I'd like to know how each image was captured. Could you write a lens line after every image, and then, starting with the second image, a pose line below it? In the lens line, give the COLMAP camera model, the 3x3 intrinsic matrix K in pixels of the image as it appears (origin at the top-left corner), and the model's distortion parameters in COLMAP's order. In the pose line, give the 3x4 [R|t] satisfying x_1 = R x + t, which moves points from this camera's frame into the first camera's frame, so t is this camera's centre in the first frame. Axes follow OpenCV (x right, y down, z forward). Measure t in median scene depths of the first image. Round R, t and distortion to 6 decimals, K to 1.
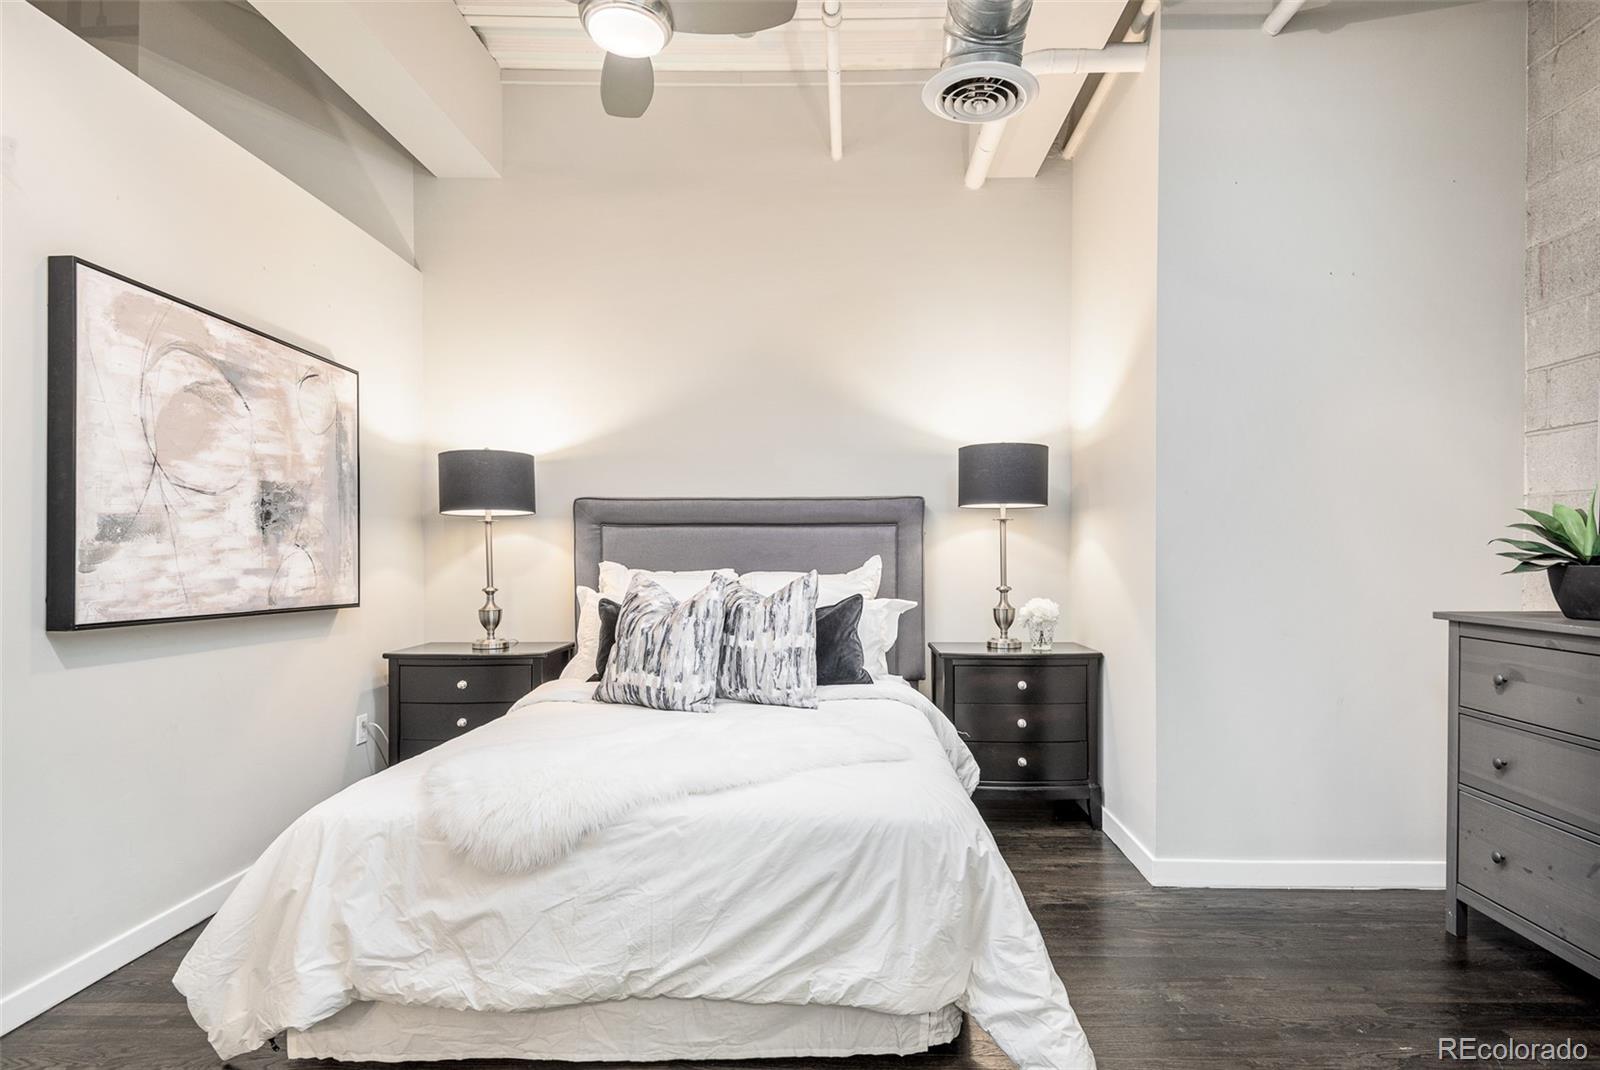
lens RADIAL K [[832.0, 0, 839.5], [0, 832.0, 566.7], [0, 0, 1]] dist [0.032079, -0.022686]
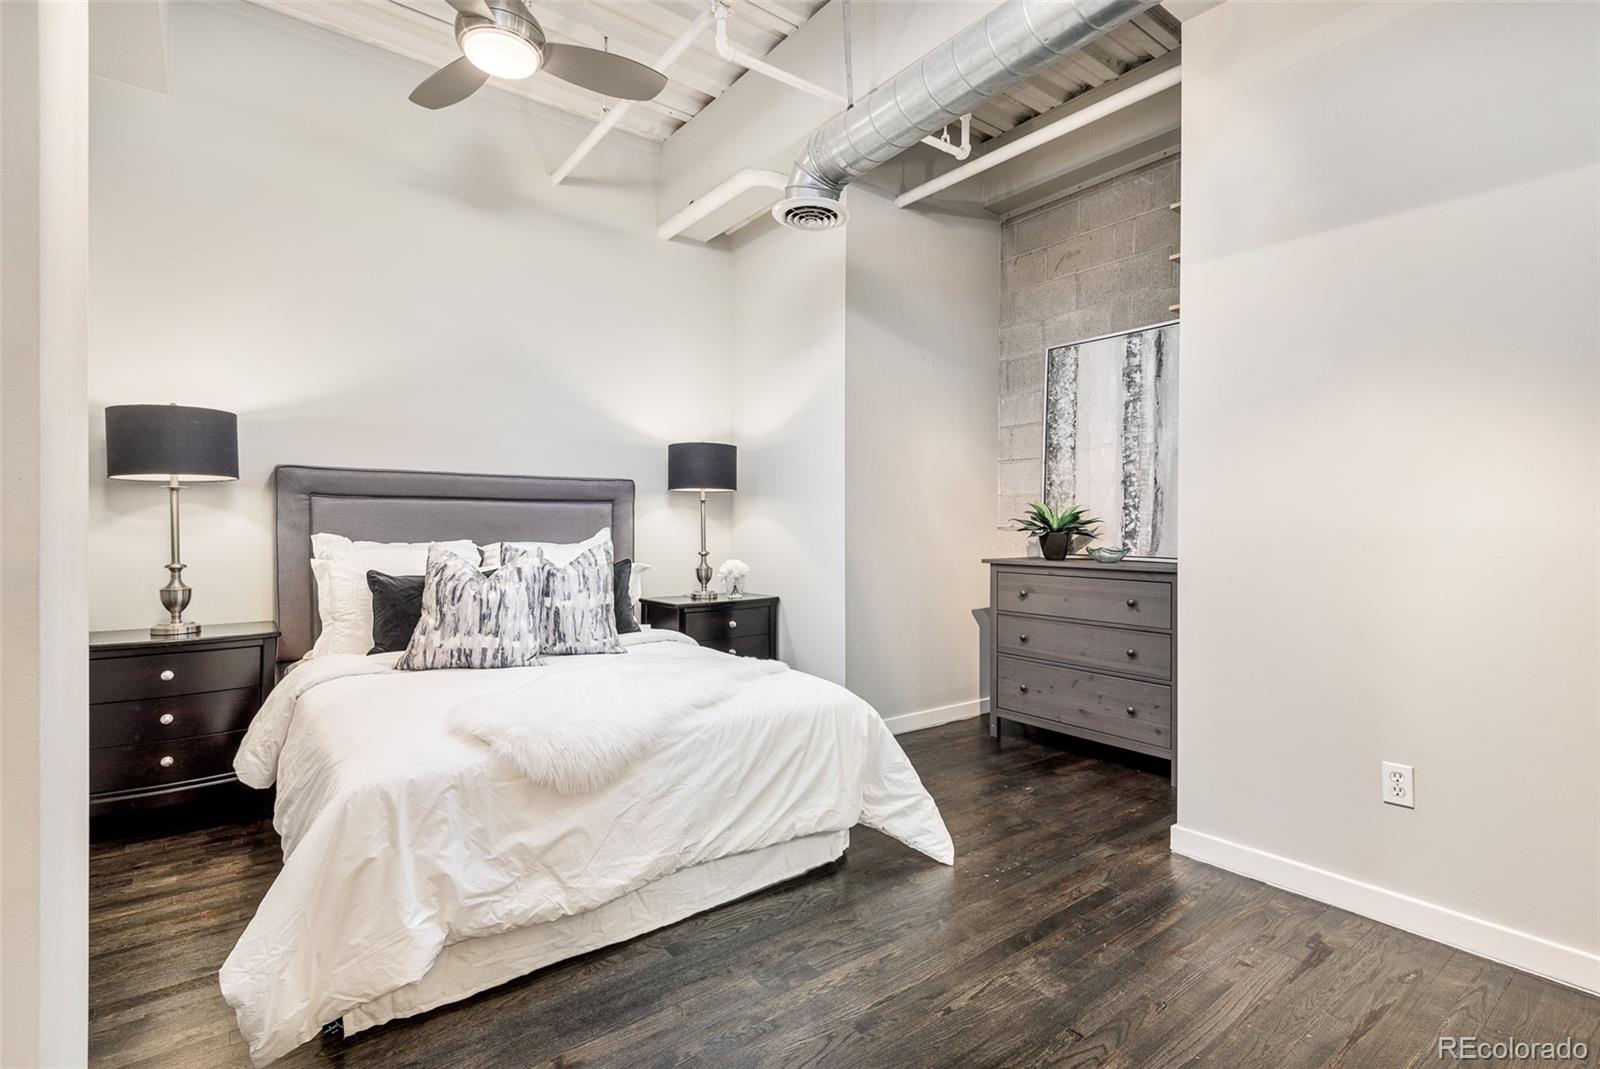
lens RADIAL K [[729.6, 0, 800.0], [0, 729.6, 534.5], [0, 0, 1]] dist [0.037263, -0.026714]
pose [[0.796609, -0.003546, 0.604484, -0.480108], [0.008205, 0.999954, -0.004947, 0.004726], [-0.604439, 0.008900, 0.796602, -0.007292]]
